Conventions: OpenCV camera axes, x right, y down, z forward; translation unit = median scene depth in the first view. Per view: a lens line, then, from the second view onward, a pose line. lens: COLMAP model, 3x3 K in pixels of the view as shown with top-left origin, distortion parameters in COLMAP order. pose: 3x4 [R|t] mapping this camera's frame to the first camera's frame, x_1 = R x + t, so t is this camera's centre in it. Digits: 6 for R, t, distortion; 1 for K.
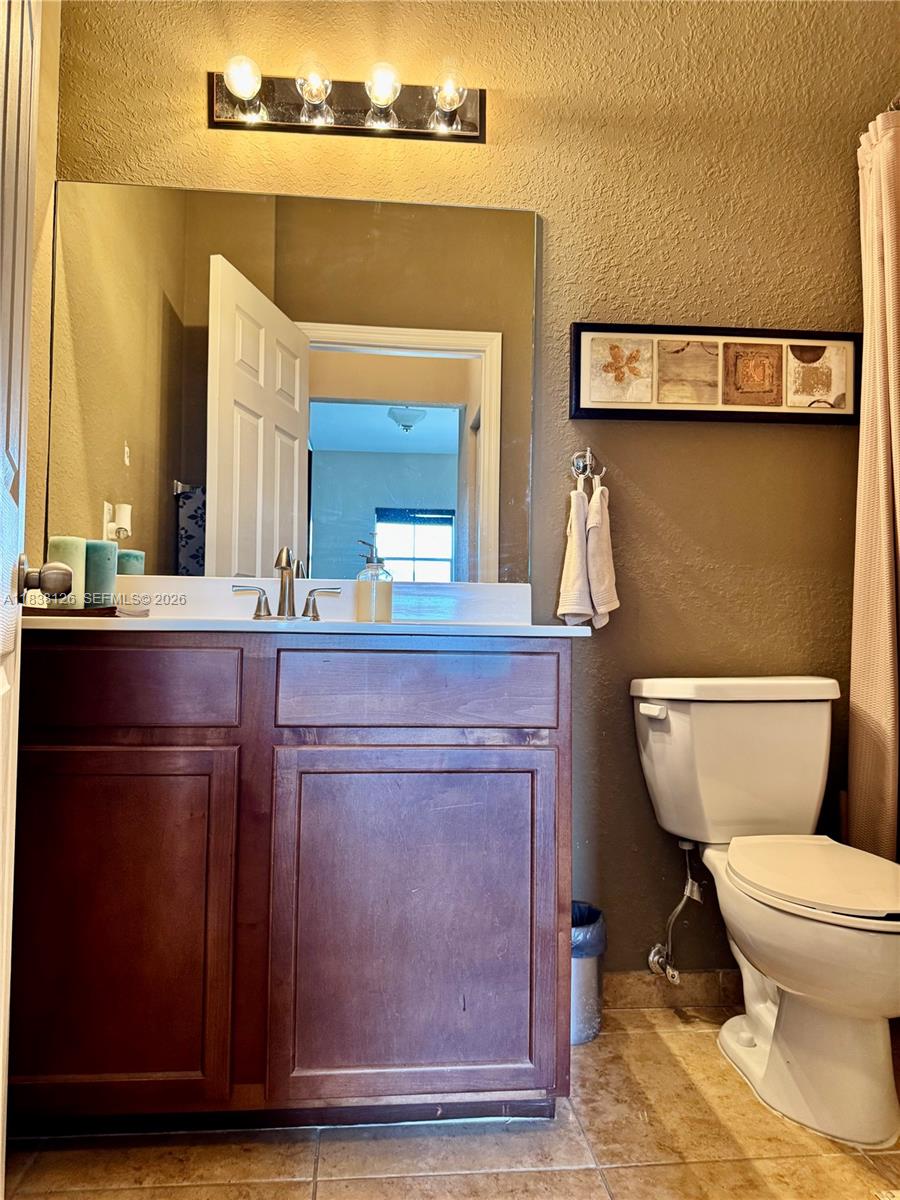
lens RADIAL K [[850.6, 0, 443.9], [0, 850.6, 601.5], [0, 0, 1]] dist [0.047857, -0.053217]
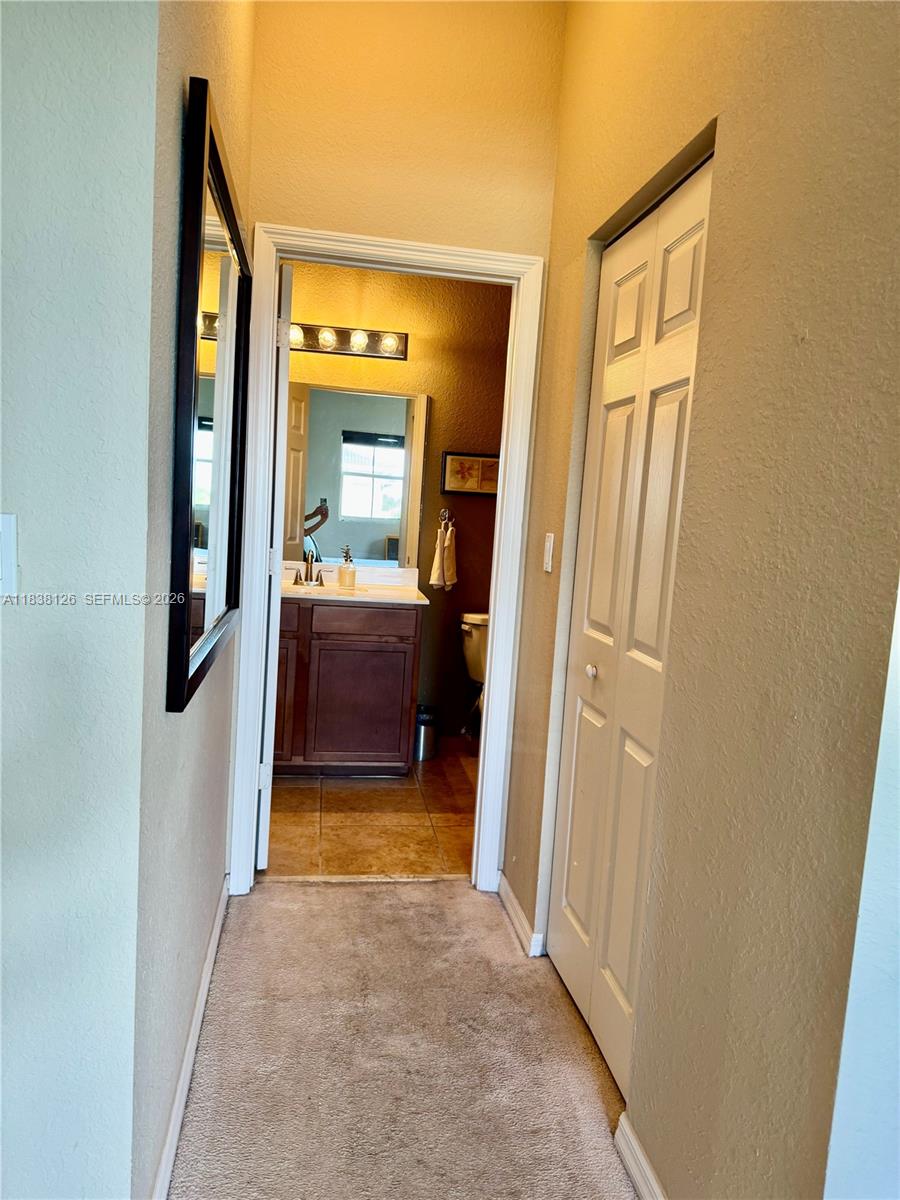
lens RADIAL K [[850.6, 0, 452.7], [0, 850.6, 597.9], [0, 0, 1]] dist [0.047857, -0.053217]
pose [[0.997188, 0.043637, 0.060927, 0.061392], [-0.051862, 0.988690, 0.140719, -0.271825], [-0.054097, -0.143483, 0.988173, -1.249602]]
